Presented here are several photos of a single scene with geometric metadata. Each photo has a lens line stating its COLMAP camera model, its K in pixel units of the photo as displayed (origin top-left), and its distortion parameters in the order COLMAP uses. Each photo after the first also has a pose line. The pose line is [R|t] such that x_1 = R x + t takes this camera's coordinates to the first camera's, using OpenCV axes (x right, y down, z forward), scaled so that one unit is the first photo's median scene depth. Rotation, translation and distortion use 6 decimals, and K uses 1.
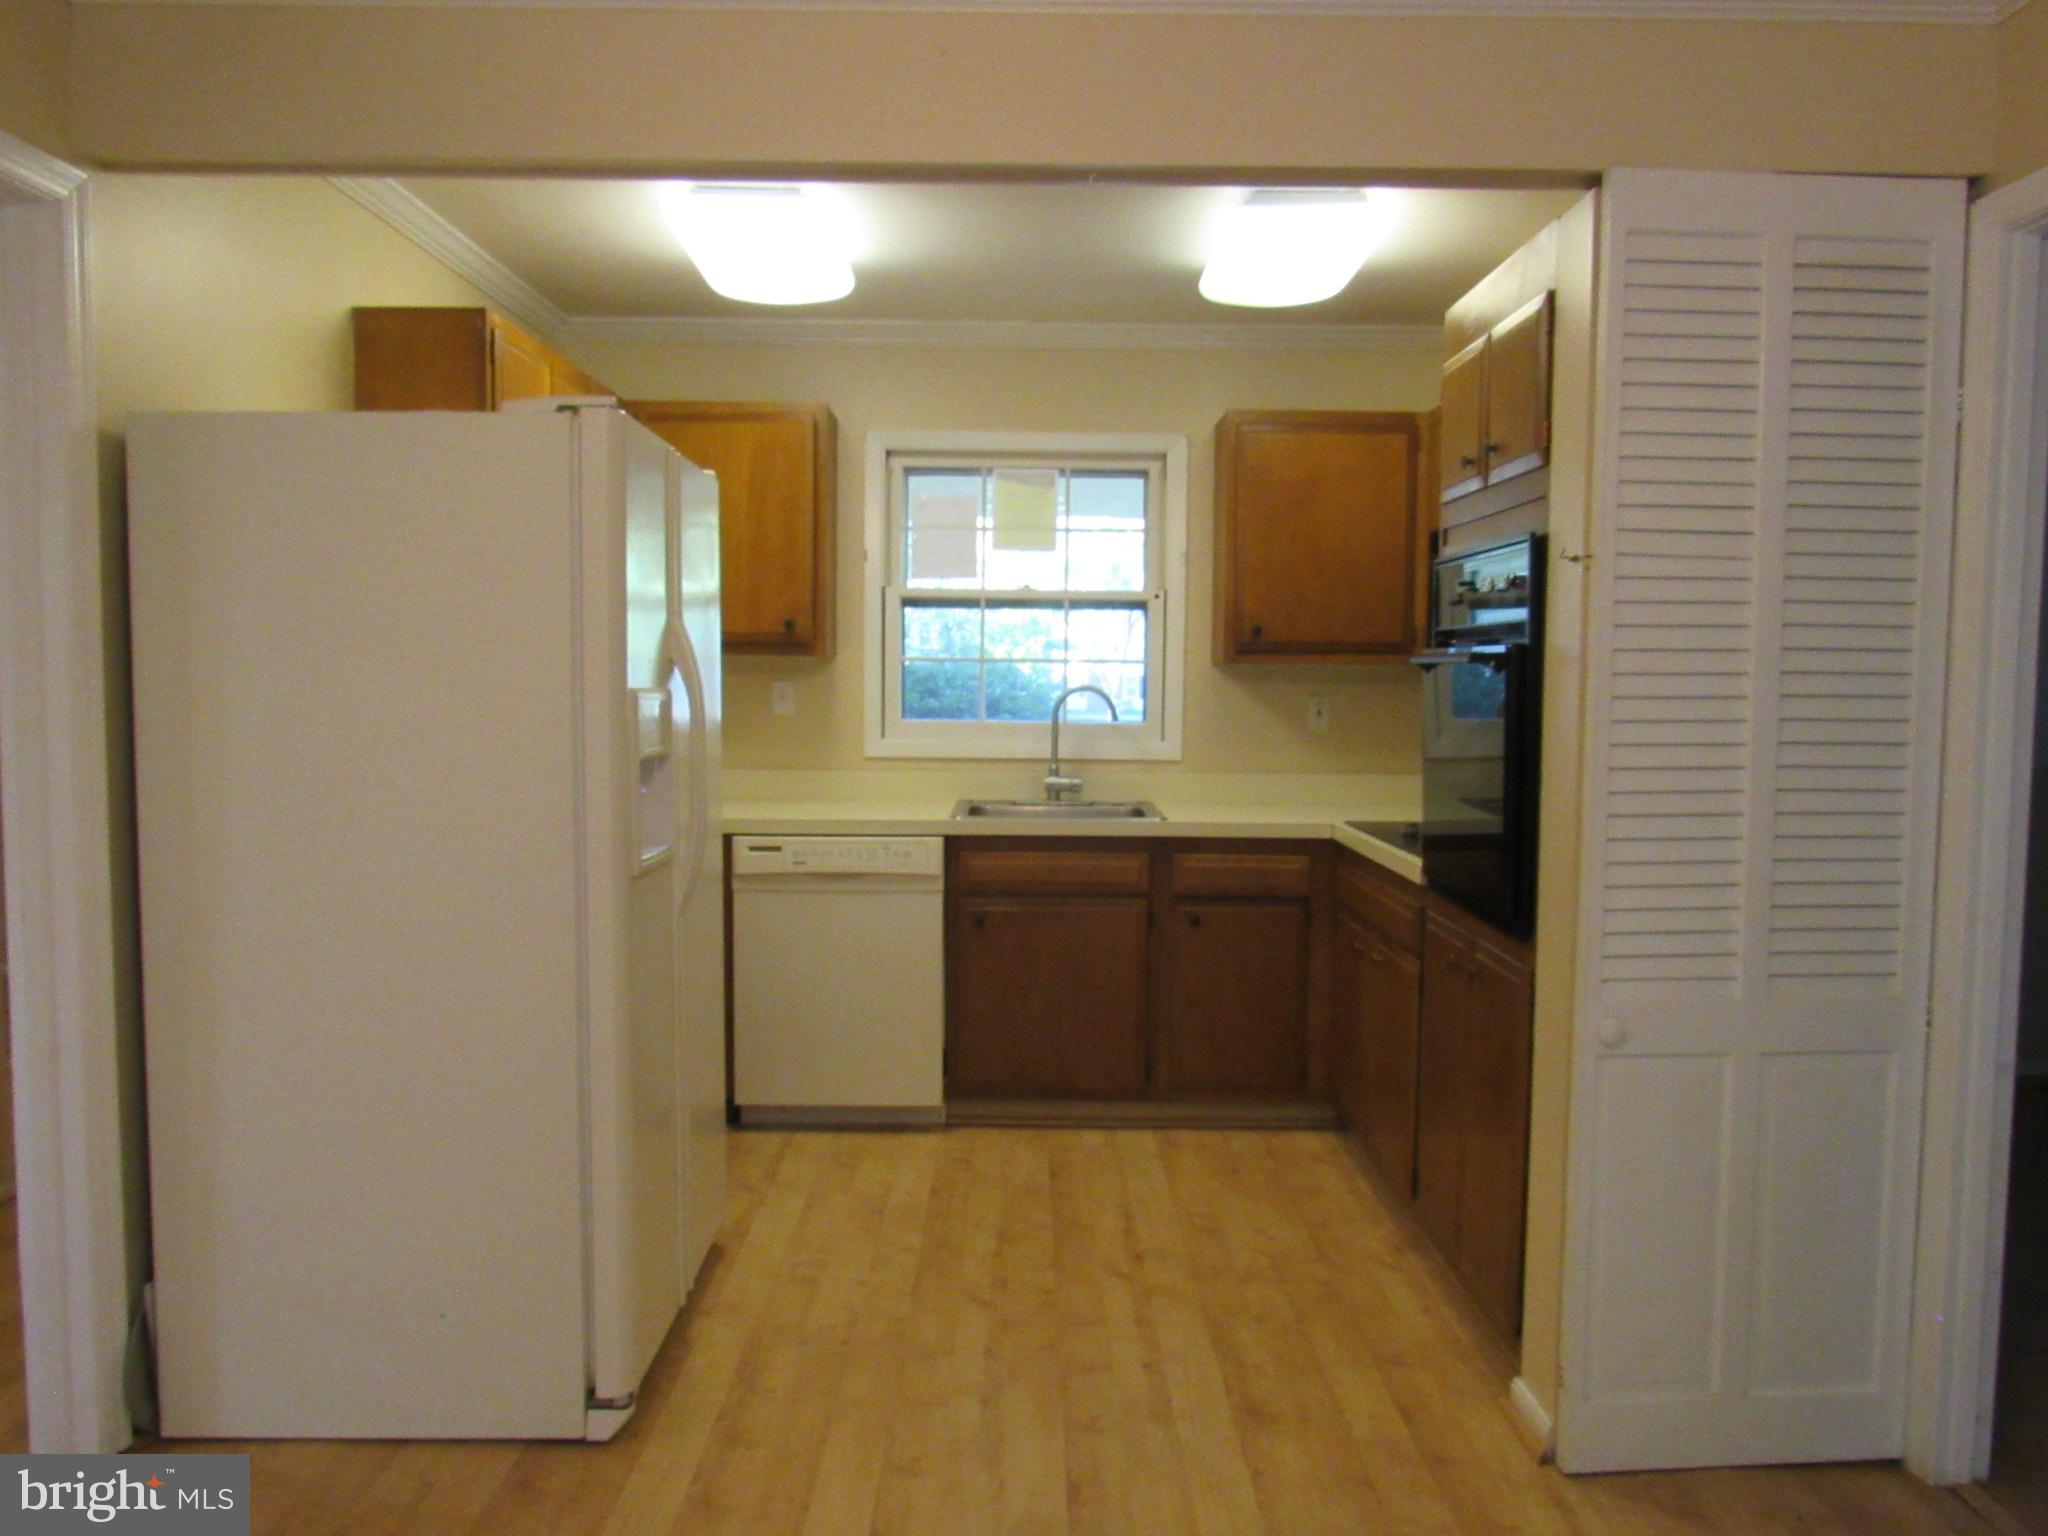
lens RADIAL K [[1486.5, 0, 1024.0], [0, 1486.5, 768.0], [0, 0, 1]] dist [-0.011082, 0.000942]
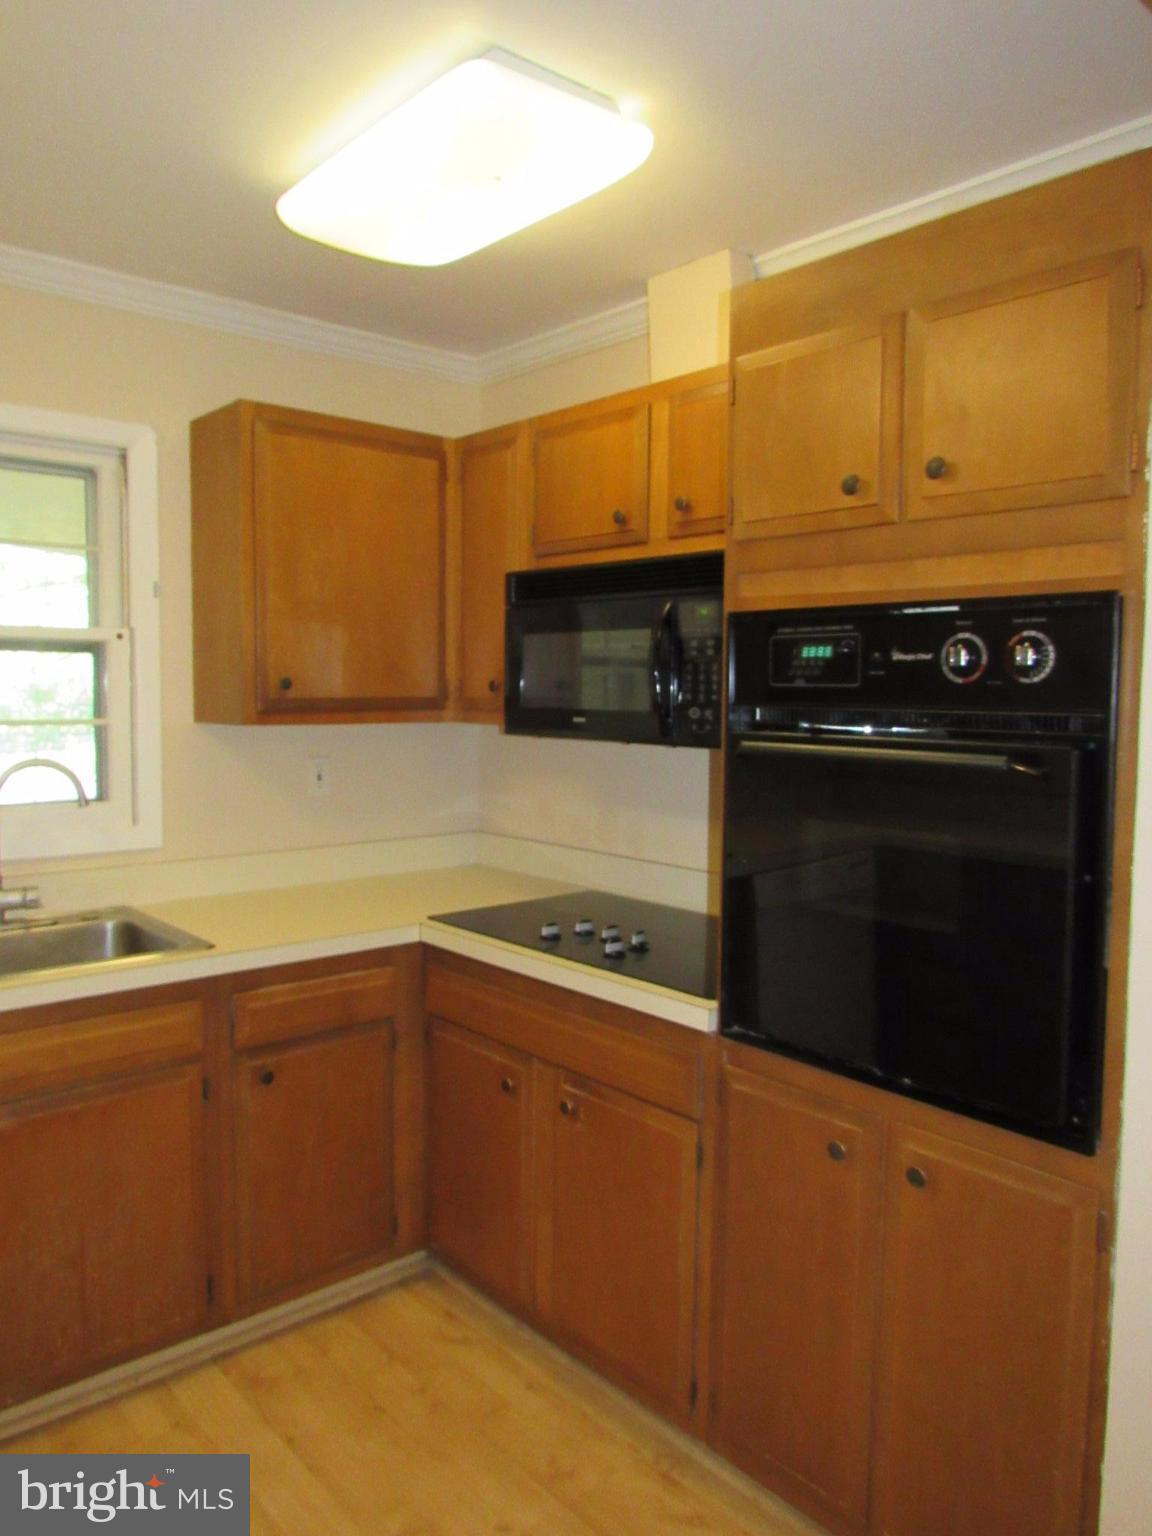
lens RADIAL K [[1114.9, 0, 576.0], [0, 1114.9, 768.0], [0, 0, 1]] dist [-0.011082, 0.000942]
pose [[0.764265, -0.055326, 0.642525, -0.117563], [0.046335, 0.998449, 0.030861, -0.062579], [-0.643236, 0.006186, 0.765643, 0.468002]]
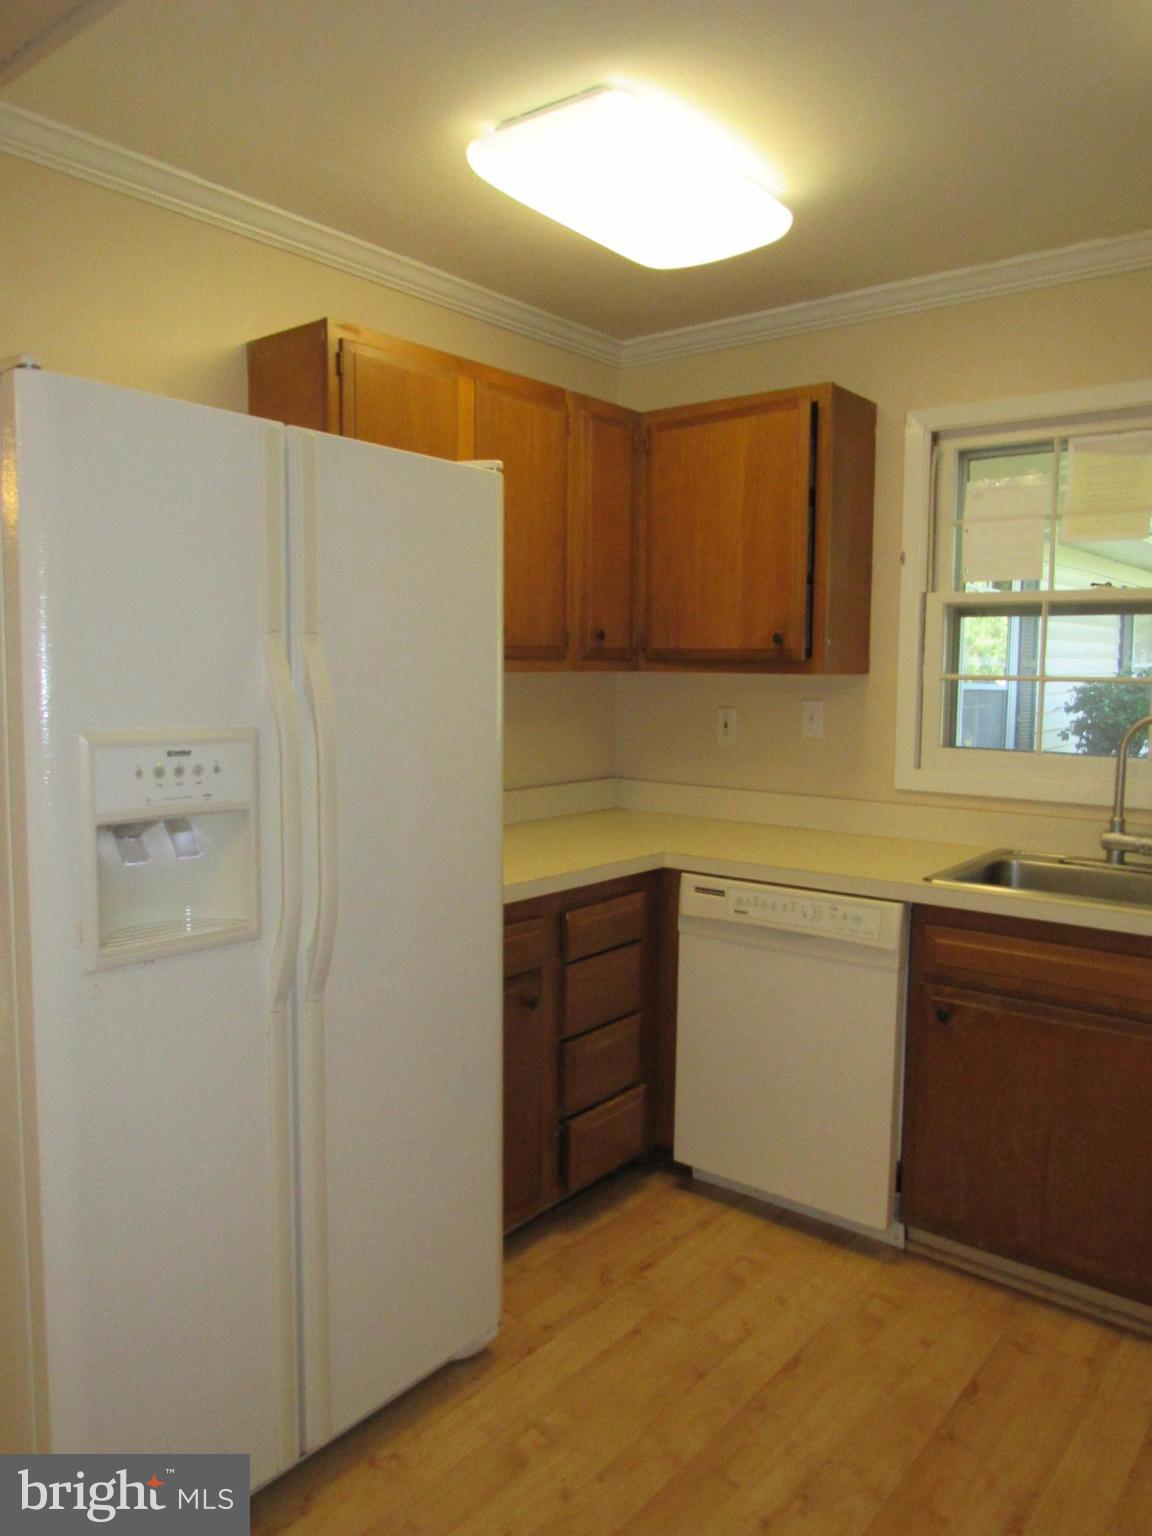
lens RADIAL K [[1092.9, 0, 576.0], [0, 1092.9, 768.0], [0, 0, 1]] dist [-0.029075, 0.000146]
pose [[0.771801, 0.053770, -0.633587, 0.174888], [-0.043495, 0.998549, 0.031759, -0.036701], [0.634375, 0.003046, 0.773019, 0.433830]]
